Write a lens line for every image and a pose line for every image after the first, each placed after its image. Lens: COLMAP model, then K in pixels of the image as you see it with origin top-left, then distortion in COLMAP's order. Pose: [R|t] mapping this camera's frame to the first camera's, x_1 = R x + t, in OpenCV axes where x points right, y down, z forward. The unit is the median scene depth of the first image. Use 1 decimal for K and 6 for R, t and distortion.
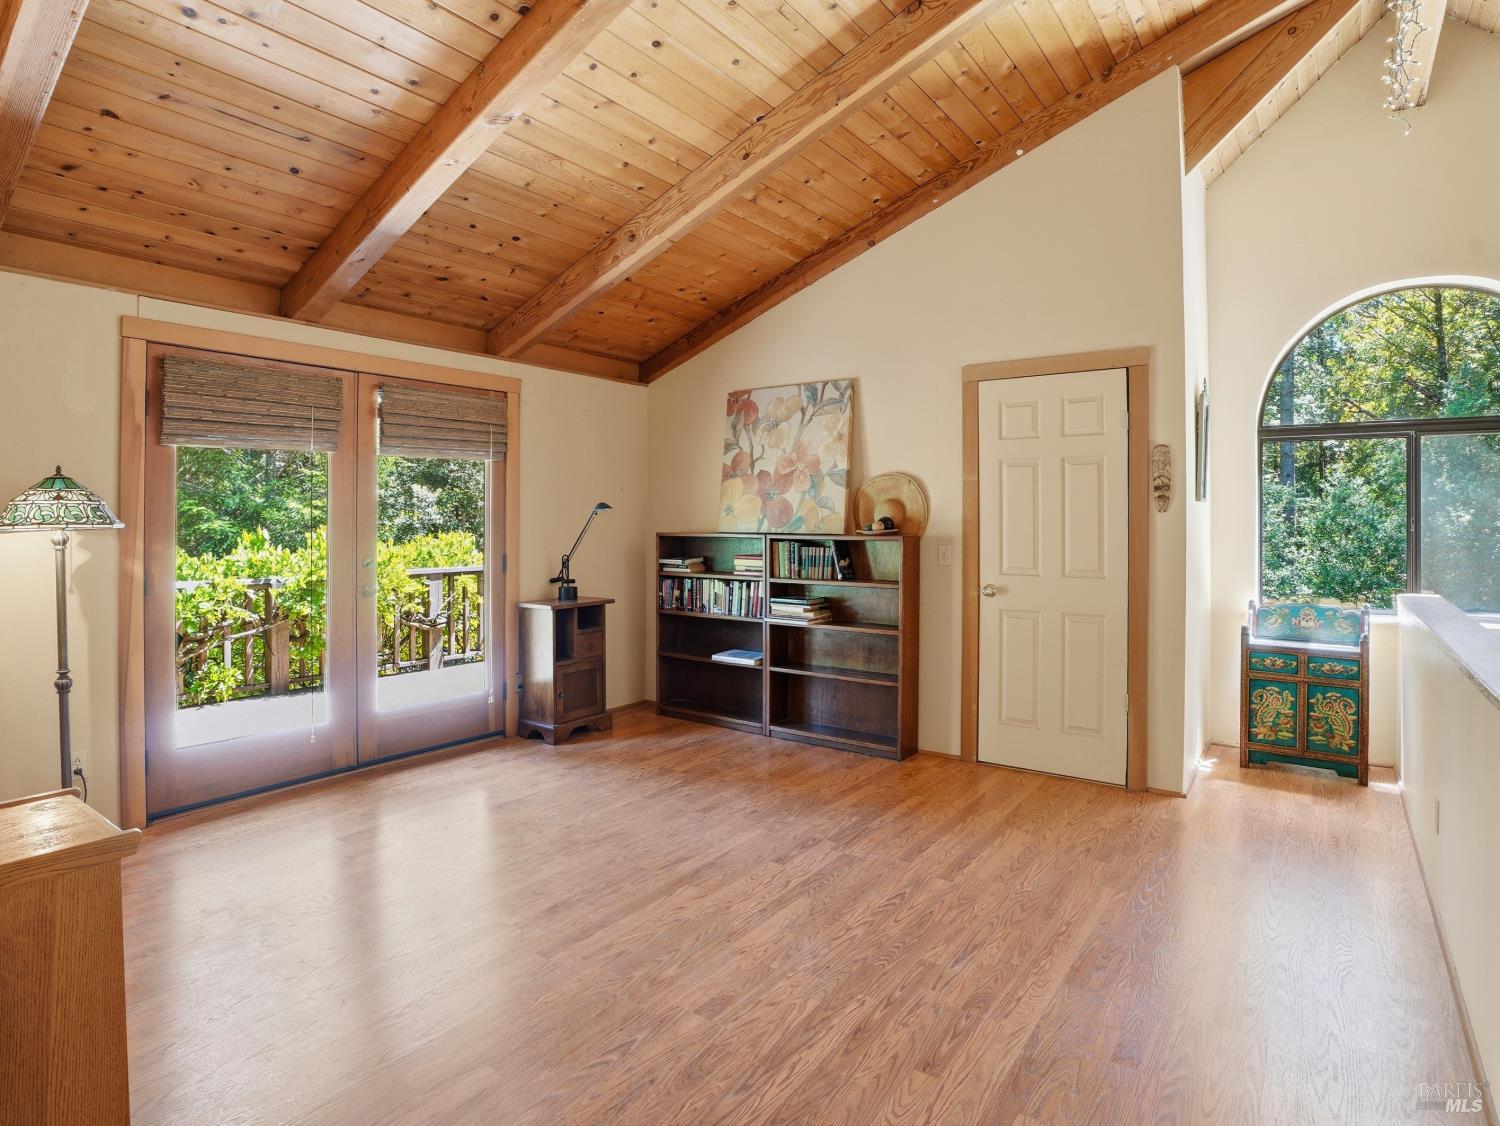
lens RADIAL K [[815.1, 0, 747.7], [0, 815.1, 525.7], [0, 0, 1]] dist [-0.073894, 0.022620]
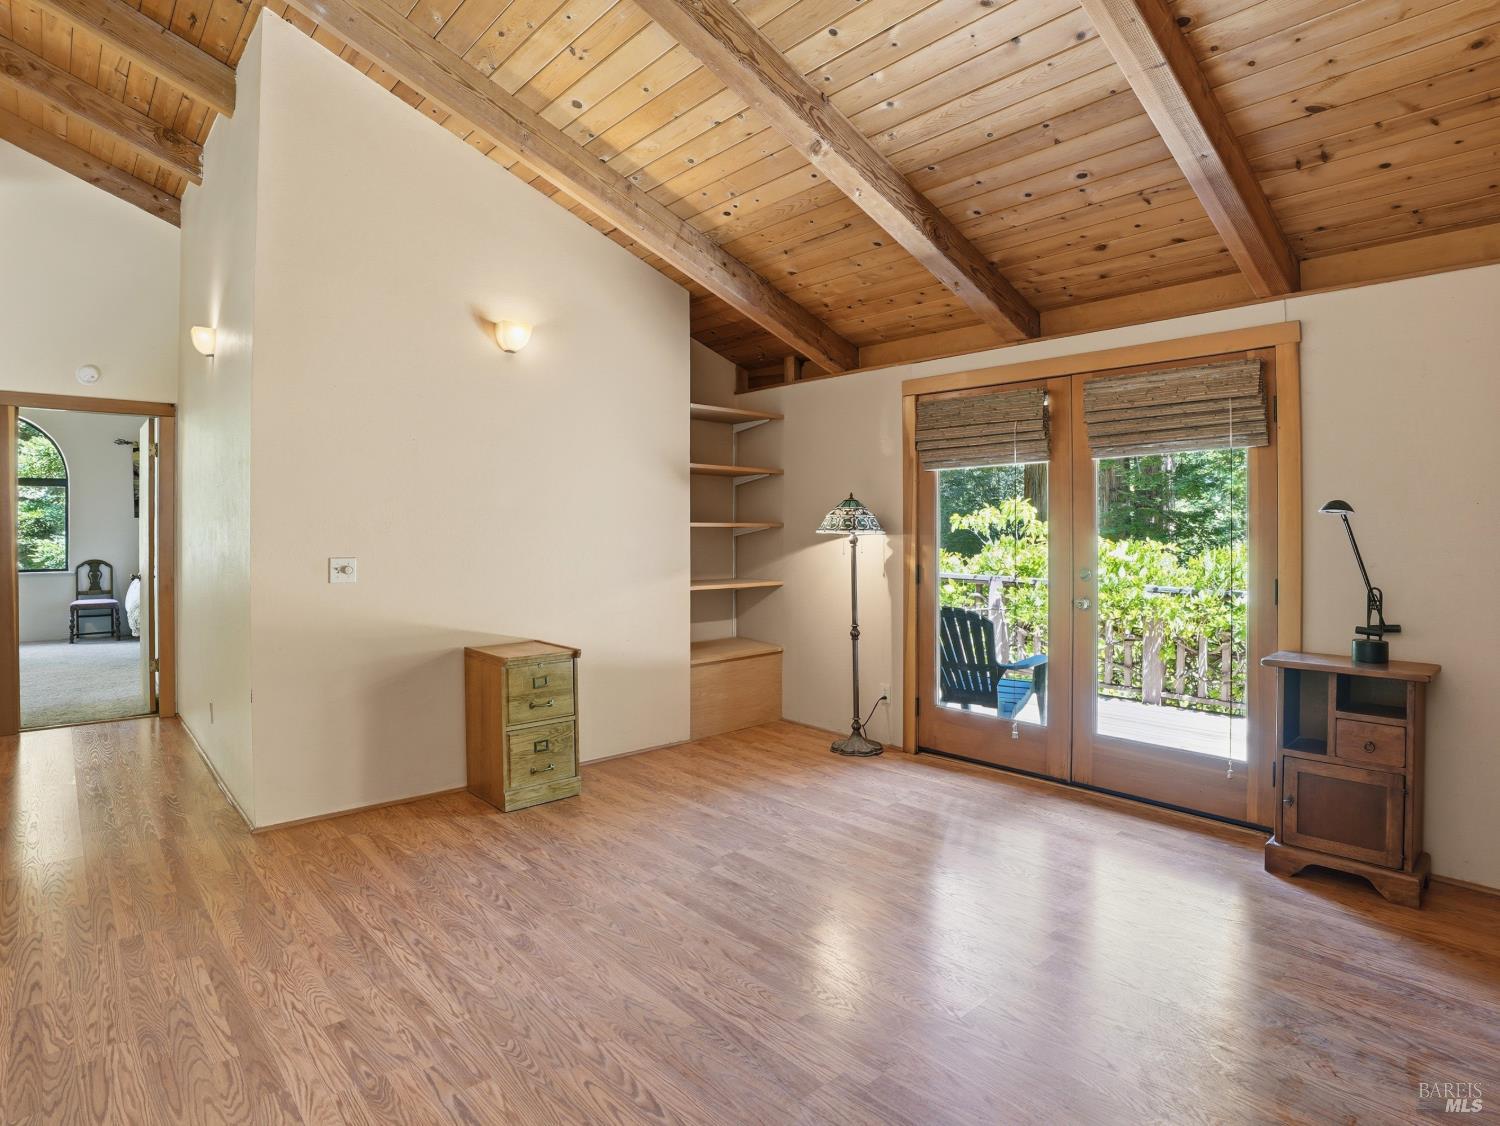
lens RADIAL K [[815.1, 0, 747.7], [0, 815.1, 525.7], [0, 0, 1]] dist [-0.073894, 0.022620]
pose [[-0.203416, -0.000874, -0.979092, 0.797081], [-0.010544, 0.999944, 0.001298, -0.010396], [0.979036, 0.010588, -0.203413, 1.196426]]
